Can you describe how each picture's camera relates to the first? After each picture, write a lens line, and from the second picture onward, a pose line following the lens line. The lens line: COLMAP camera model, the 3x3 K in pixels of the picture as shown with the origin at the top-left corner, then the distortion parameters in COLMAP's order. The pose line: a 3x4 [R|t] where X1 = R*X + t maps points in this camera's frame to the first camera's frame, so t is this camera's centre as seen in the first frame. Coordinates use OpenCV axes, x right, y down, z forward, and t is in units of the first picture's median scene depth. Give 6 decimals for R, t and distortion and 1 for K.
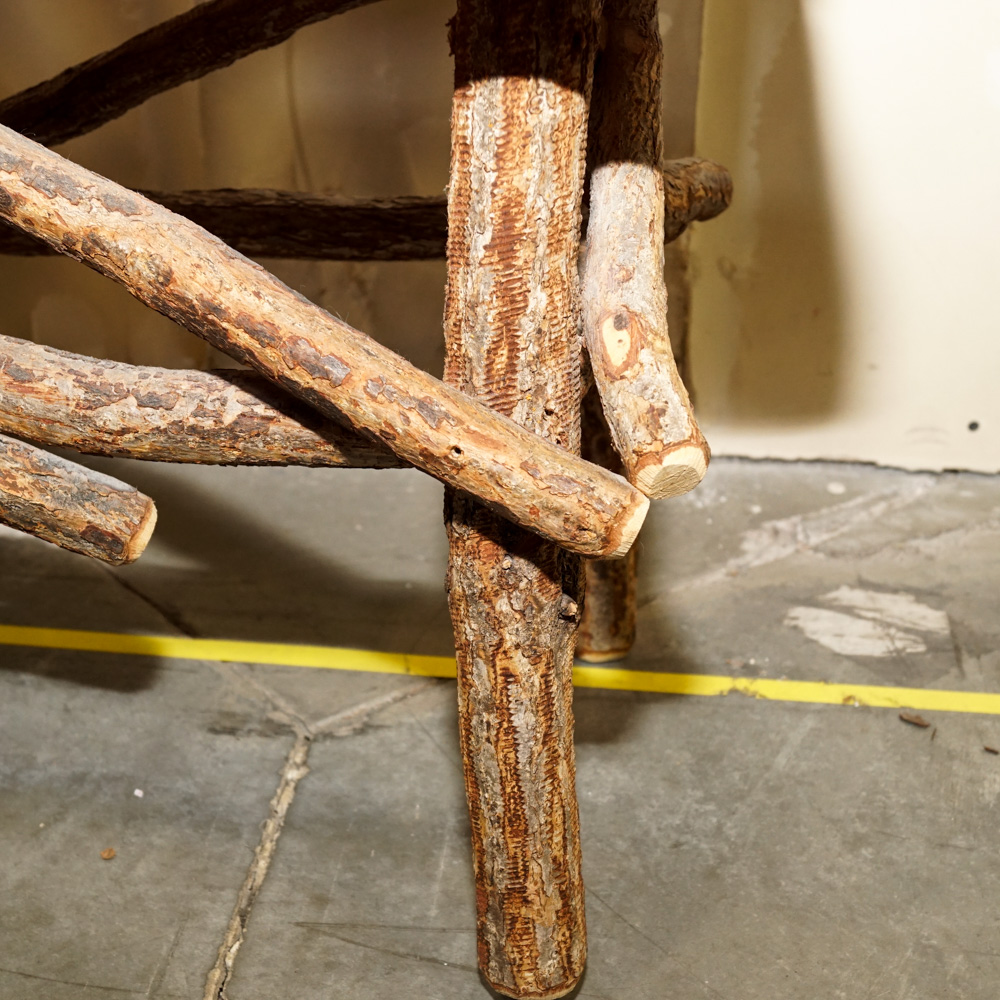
lens RADIAL K [[1691.0, 0, 500.5], [0, 1691.0, 498.1], [0, 0, 1]] dist [-0.065327, 0.000000]
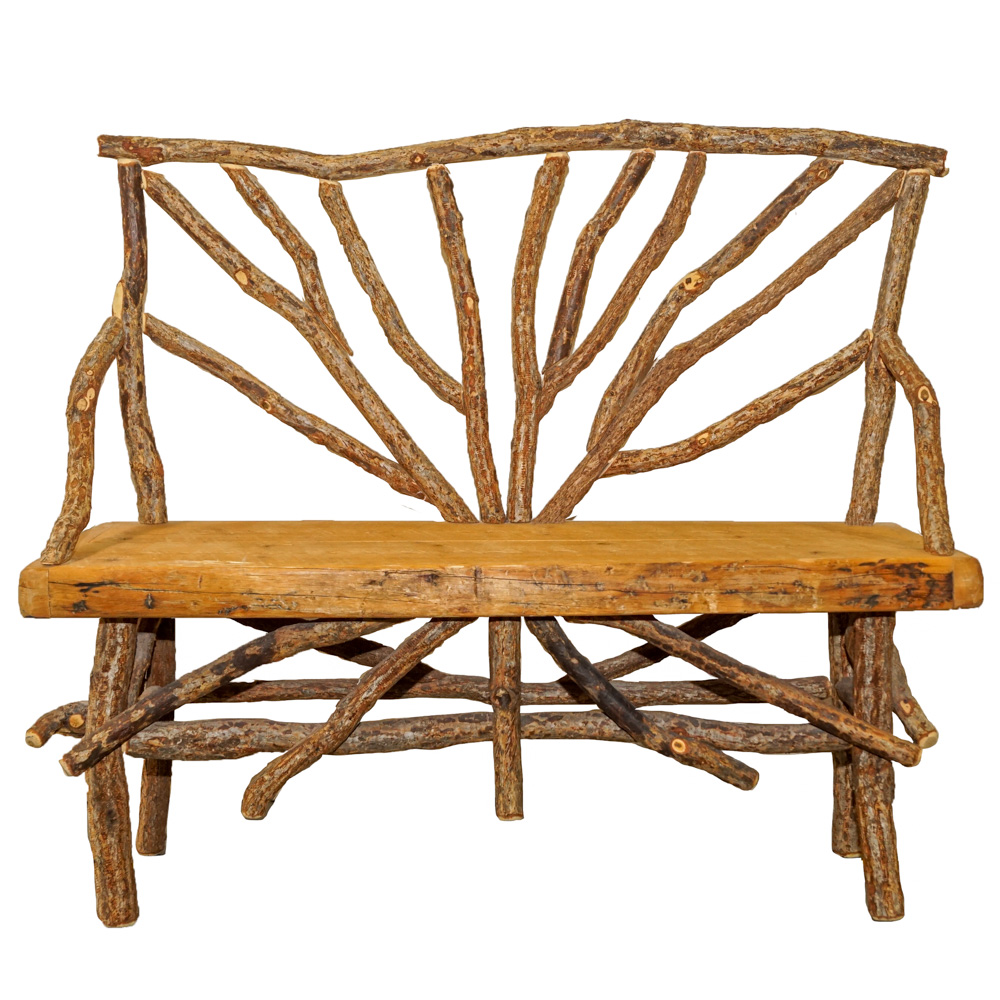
lens RADIAL K [[1691.0, 0, 504.6], [0, 1691.0, 502.6], [0, 0, 1]] dist [-0.065327, 0.000000]
pose [[0.994334, -0.035166, 0.100320, -0.841327], [0.063585, 0.953018, -0.296166, 0.373170], [-0.085191, 0.300867, 0.949854, -1.828952]]
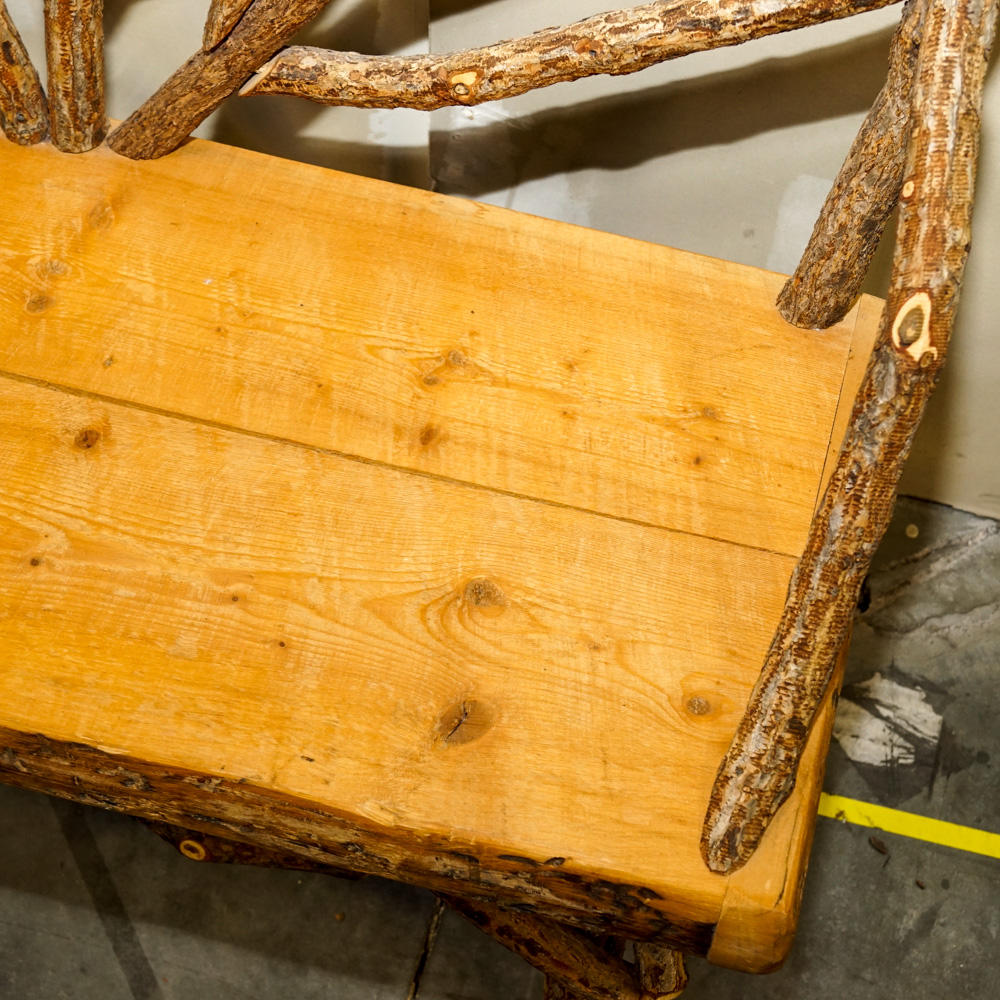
lens RADIAL K [[1825.1, 0, 496.3], [0, 1825.1, 495.2], [0, 0, 1]] dist [-0.054478, 0.000000]
pose [[0.985099, 0.146840, -0.089540, 0.016811], [-0.080371, 0.853317, 0.515161, -1.056101], [0.152052, -0.500288, 0.852404, -0.287743]]
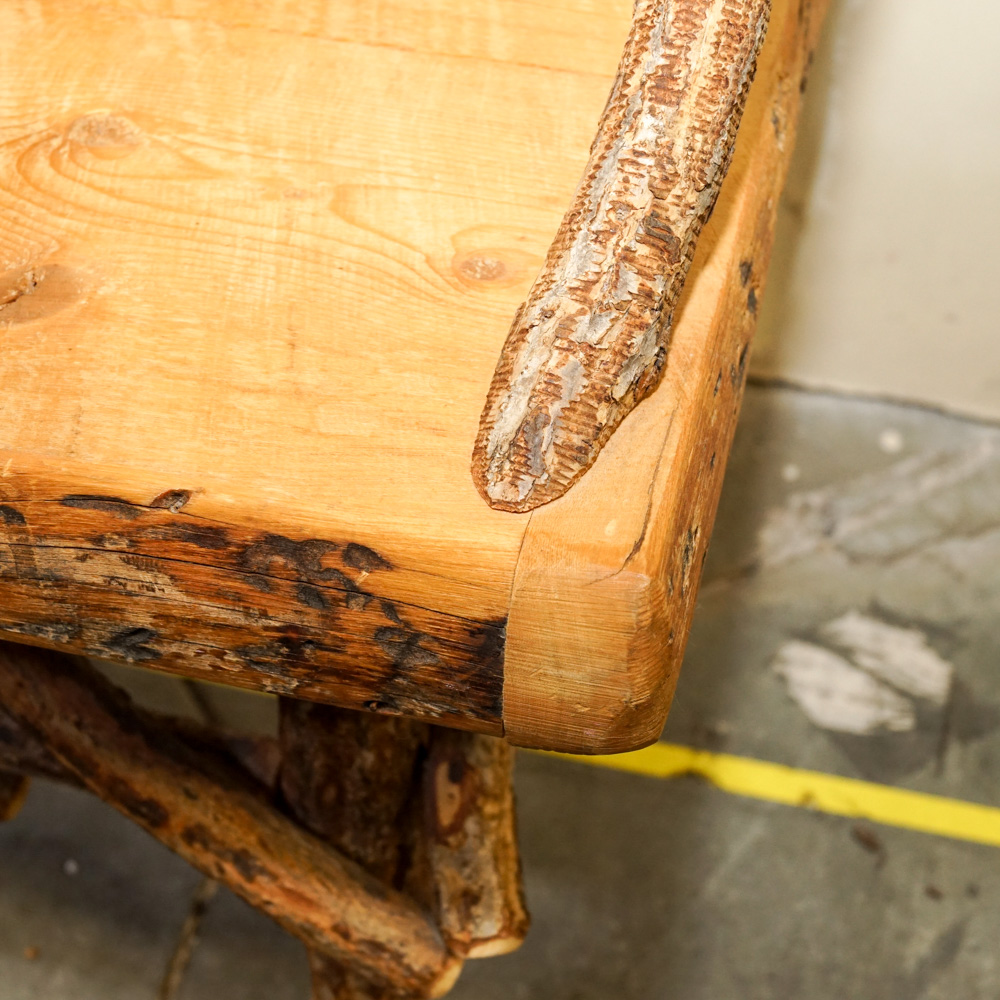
lens RADIAL K [[1825.1, 0, 495.1], [0, 1825.1, 505.7], [0, 0, 1]] dist [-0.054478, 0.000000]
pose [[0.988944, 0.106036, -0.103667, 0.140773], [-0.061665, 0.929821, 0.362808, -0.473434], [0.134862, -0.352404, 0.926080, 0.080746]]
